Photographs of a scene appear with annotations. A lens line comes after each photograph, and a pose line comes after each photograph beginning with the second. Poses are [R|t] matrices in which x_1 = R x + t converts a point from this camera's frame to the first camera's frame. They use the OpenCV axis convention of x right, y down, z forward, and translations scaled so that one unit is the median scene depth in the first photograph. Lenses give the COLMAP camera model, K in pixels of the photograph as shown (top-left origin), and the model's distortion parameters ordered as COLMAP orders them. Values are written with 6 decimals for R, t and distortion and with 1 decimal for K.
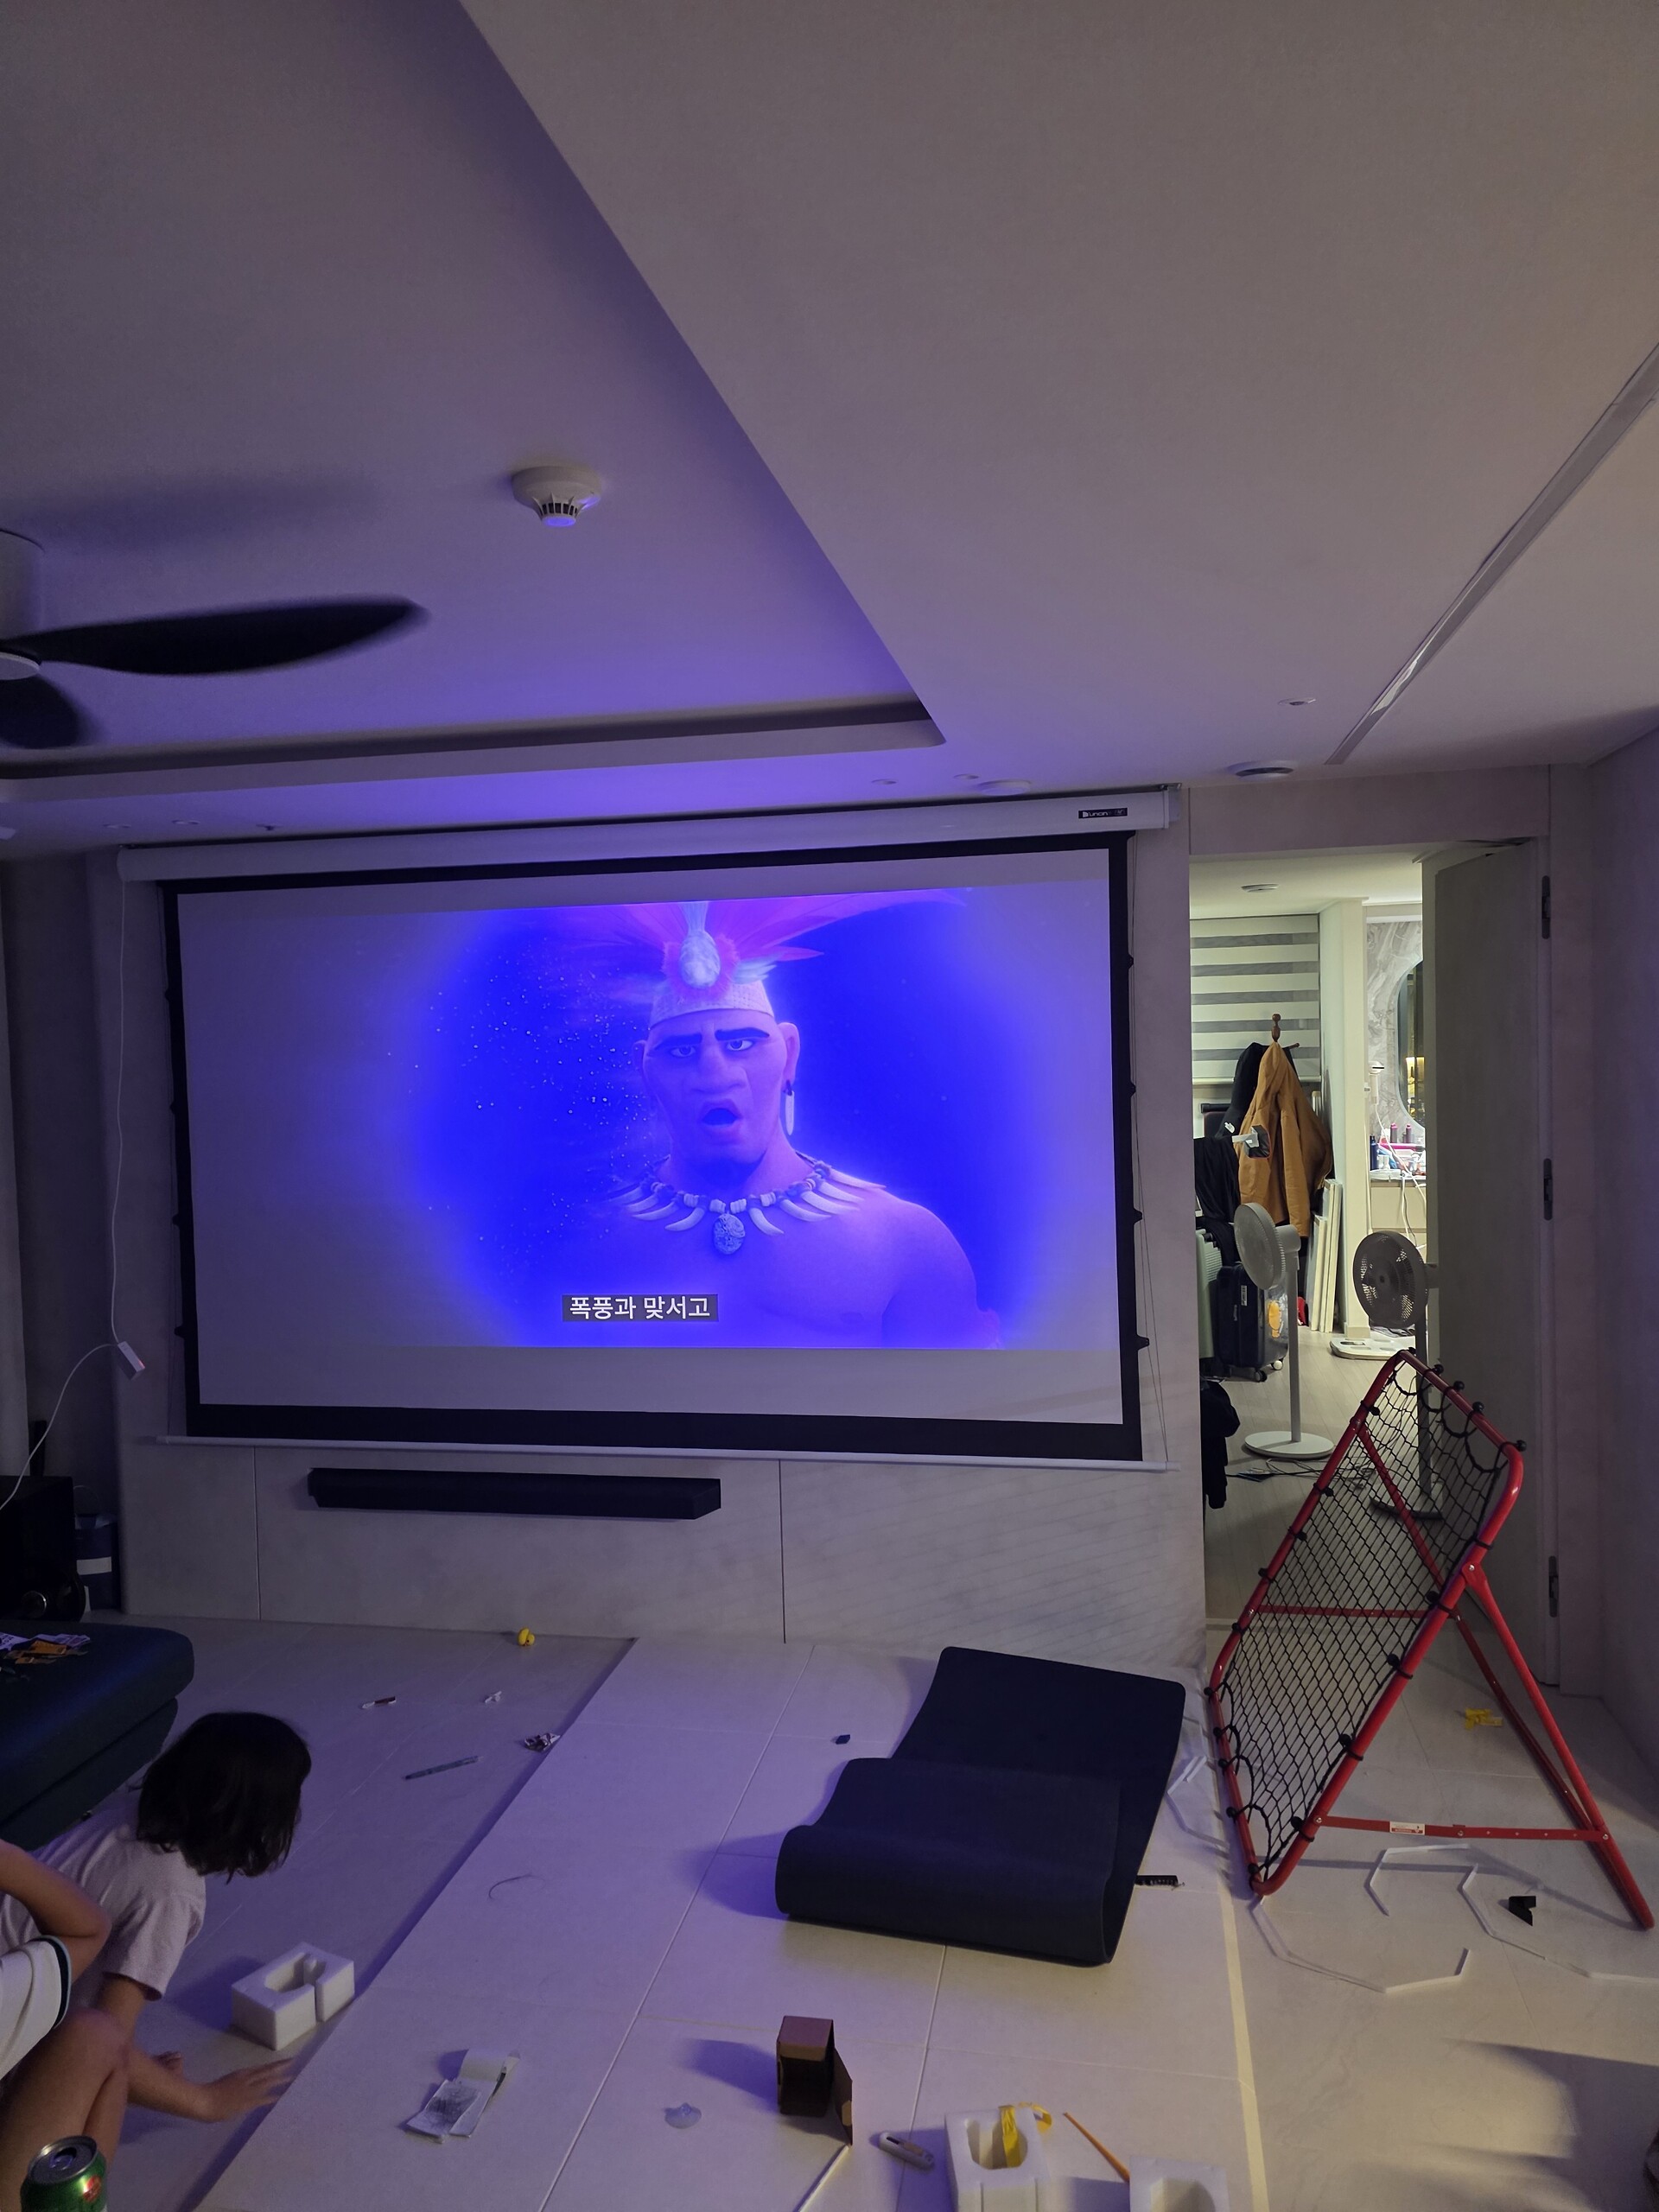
lens RADIAL K [[1484.5, 0, 830.0], [0, 1484.5, 1072.2], [0, 0, 1]] dist [0.000399, -0.003783]
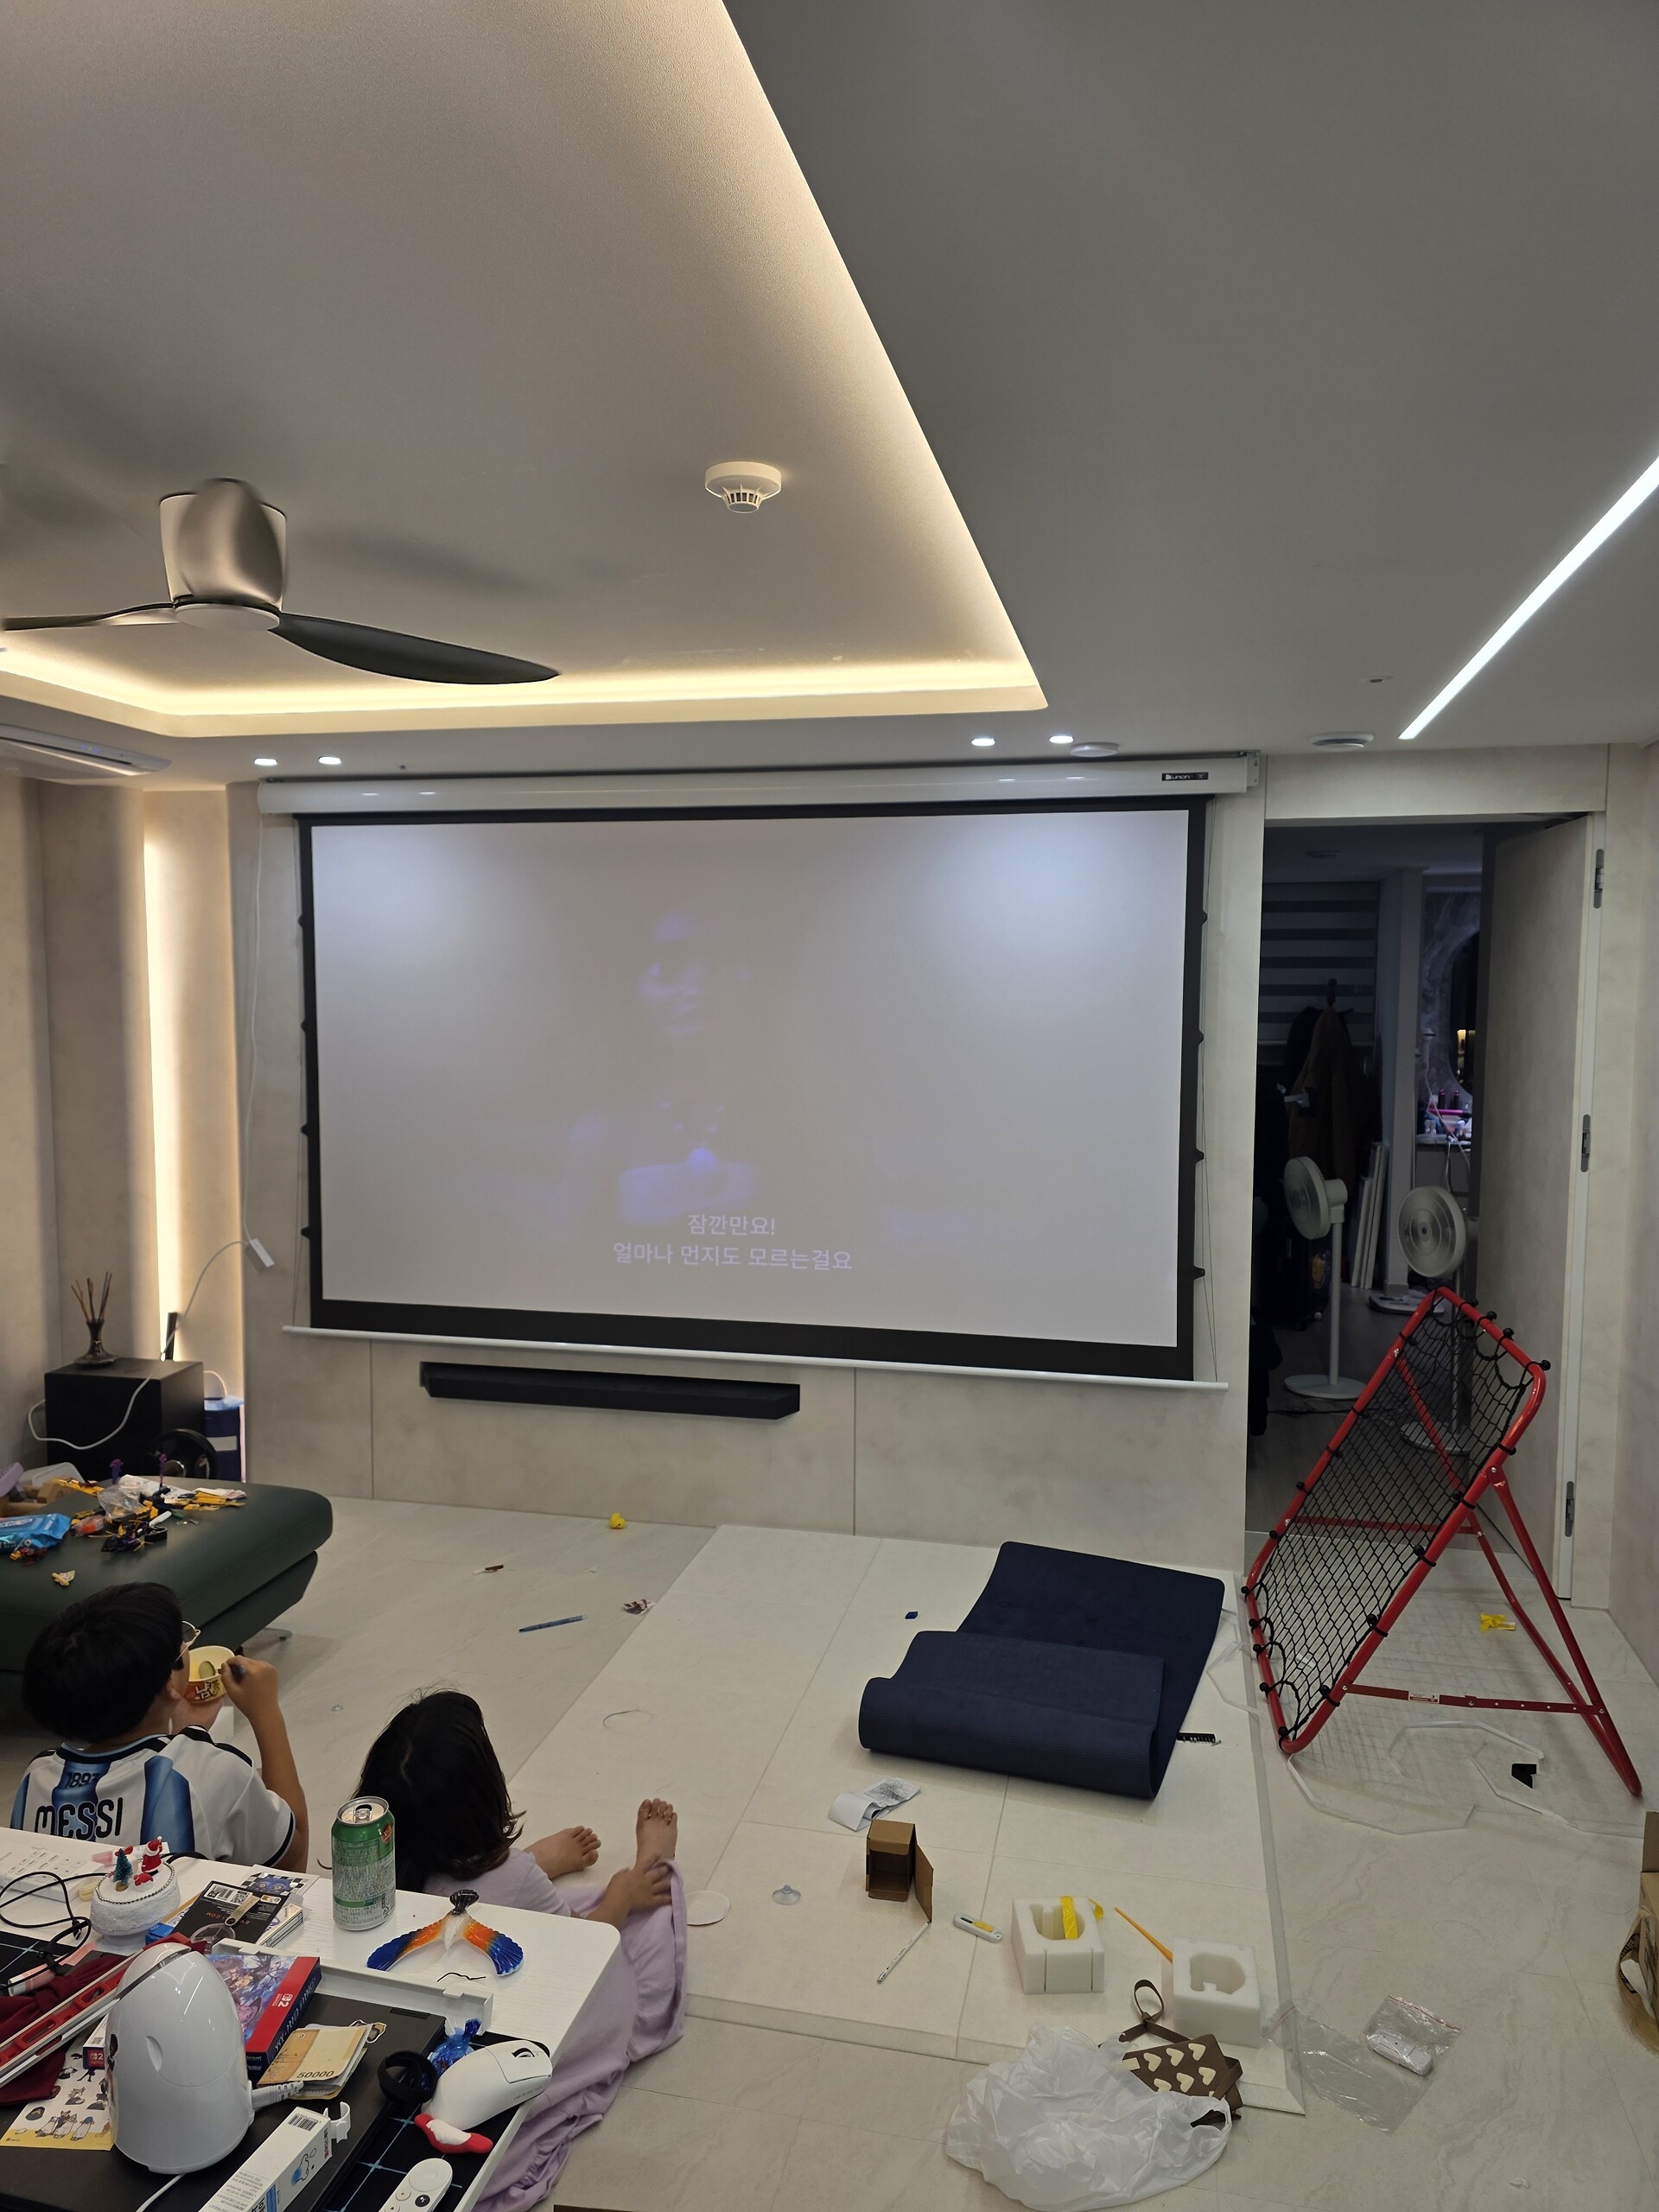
lens RADIAL K [[1513.7, 0, 829.5], [0, 1513.7, 1106.0], [0, 0, 1]] dist [0.002238, 0.002099]
pose [[0.999170, 0.035536, -0.019931, -0.040355], [-0.034549, 0.998257, 0.047849, 0.018117], [0.021597, -0.047121, 0.998656, -0.100432]]
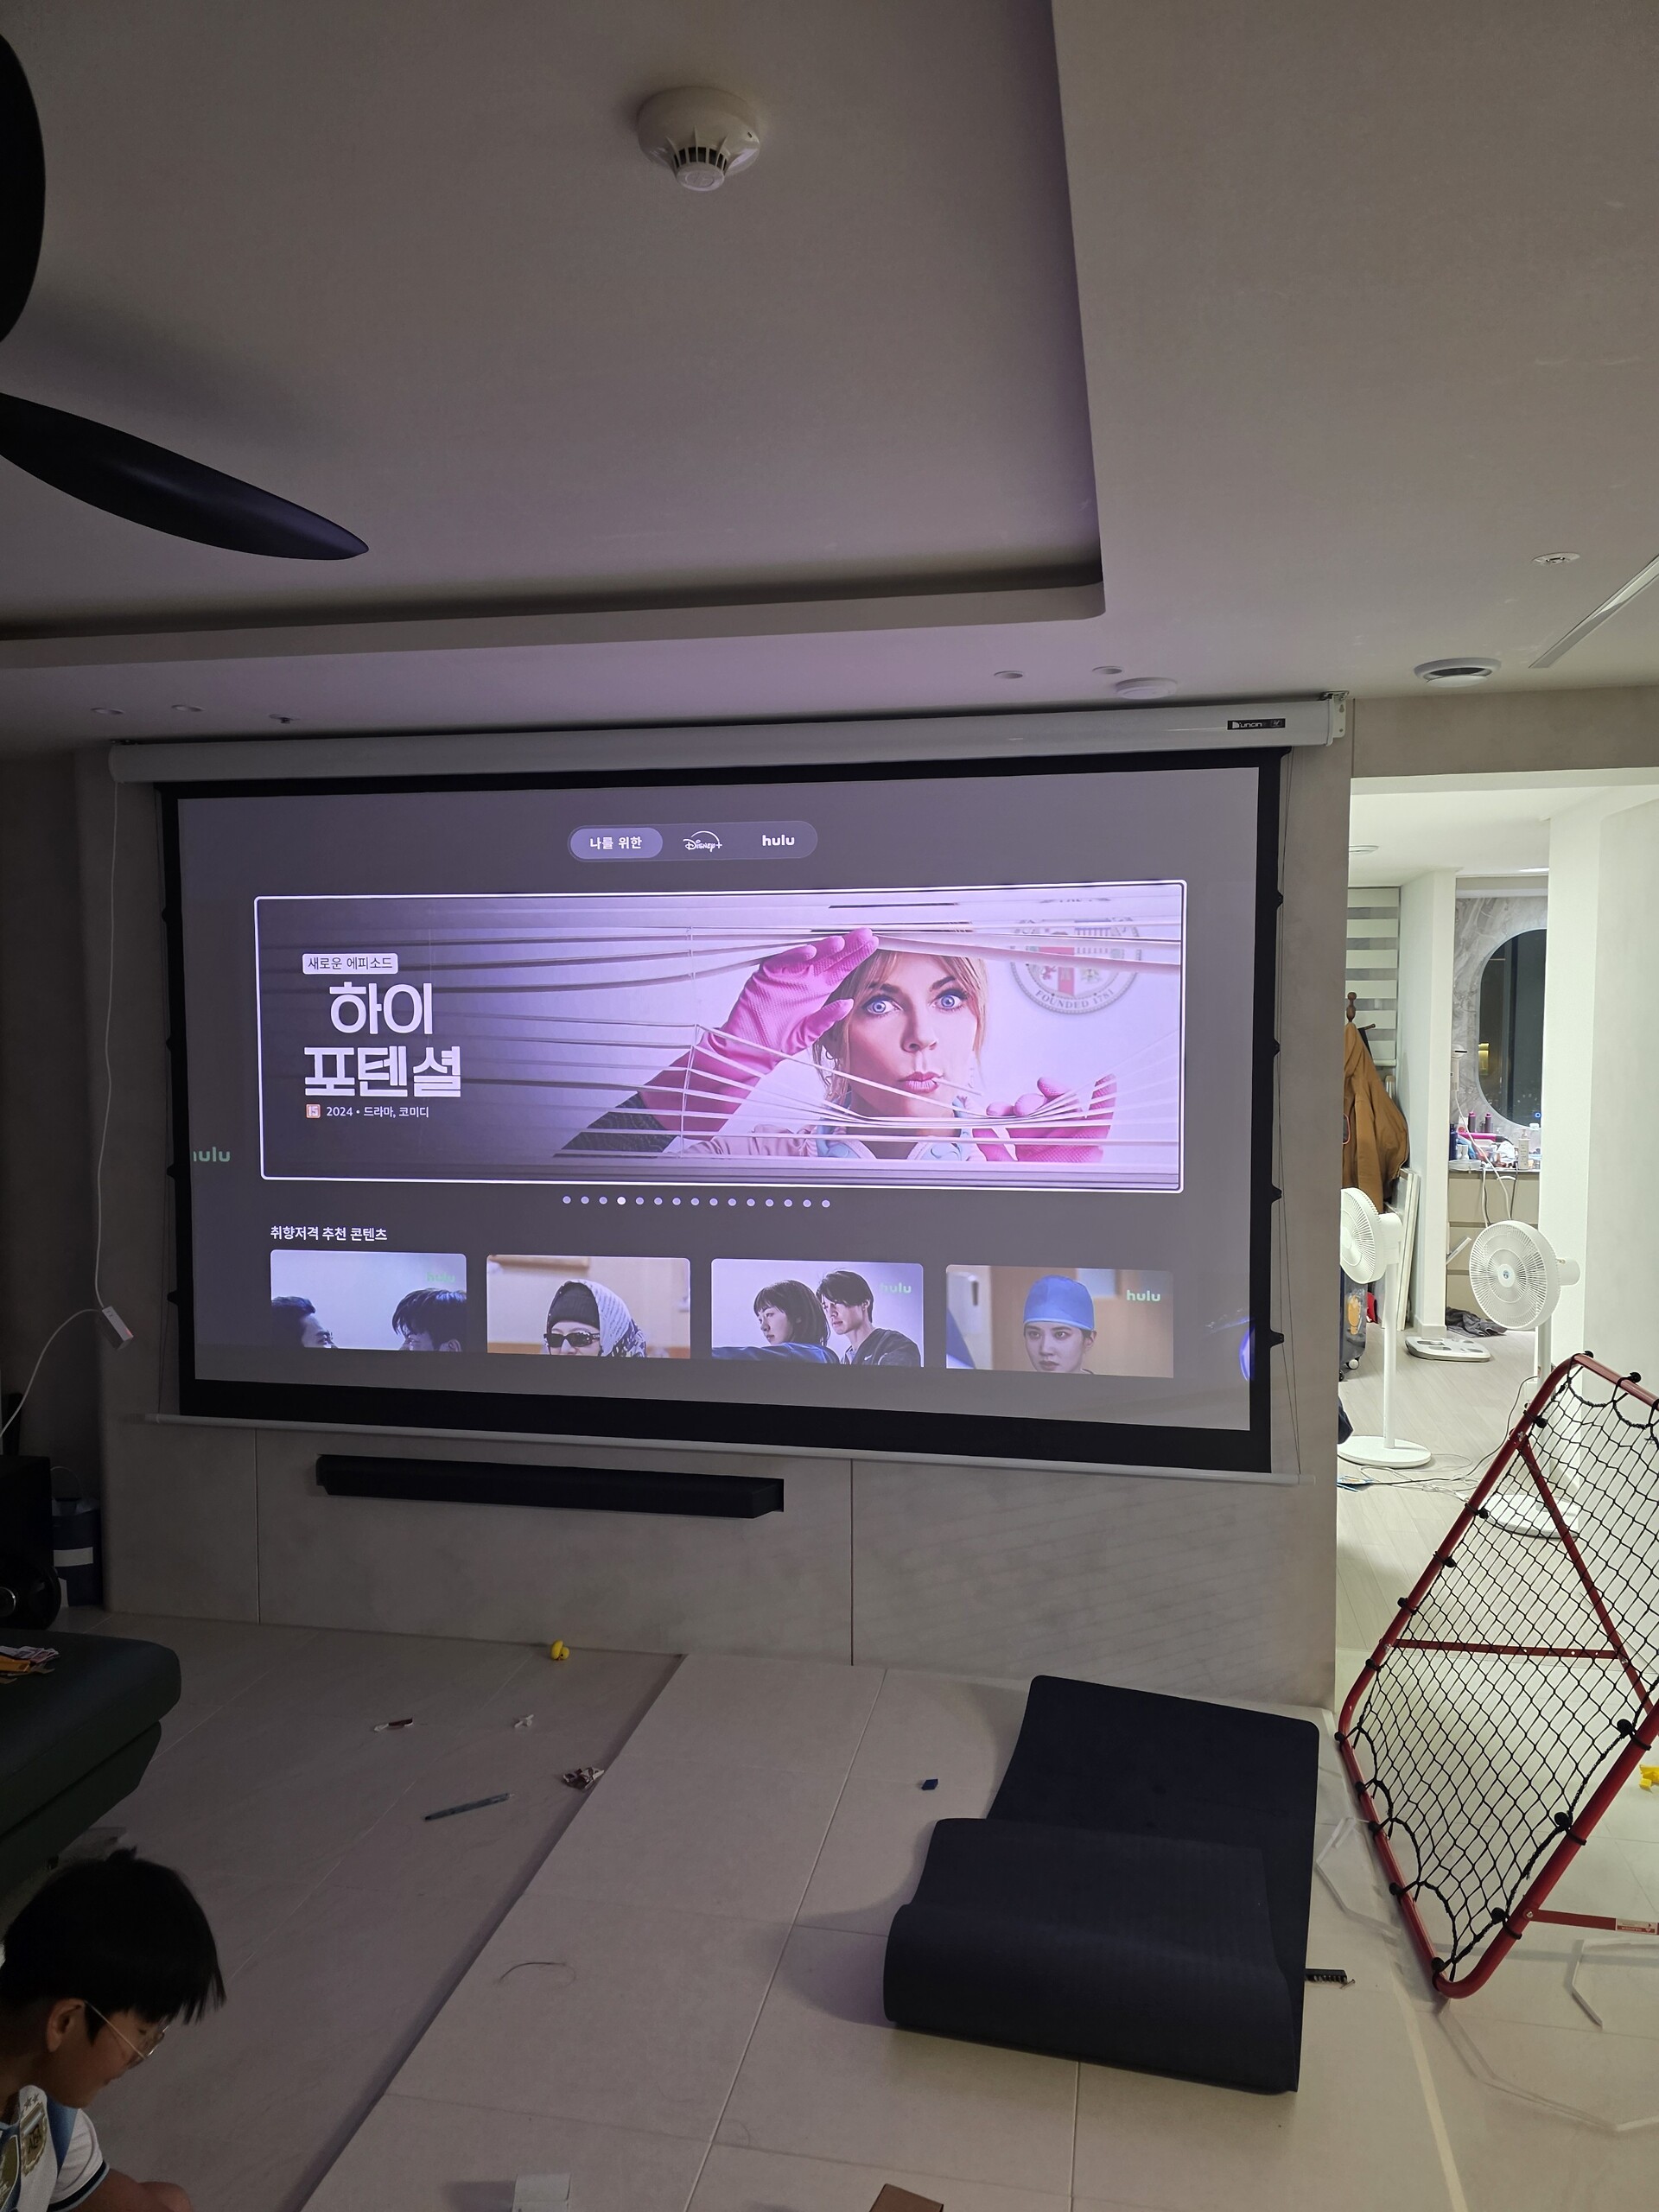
lens RADIAL K [[1437.9, 0, 829.5], [0, 1437.9, 1106.0], [0, 0, 1]] dist [-0.000947, -0.001661]
pose [[0.999628, 0.026667, 0.005721, -0.061033], [-0.026817, 0.999251, 0.027895, 0.029430], [-0.004972, -0.028038, 0.999594, 0.160117]]
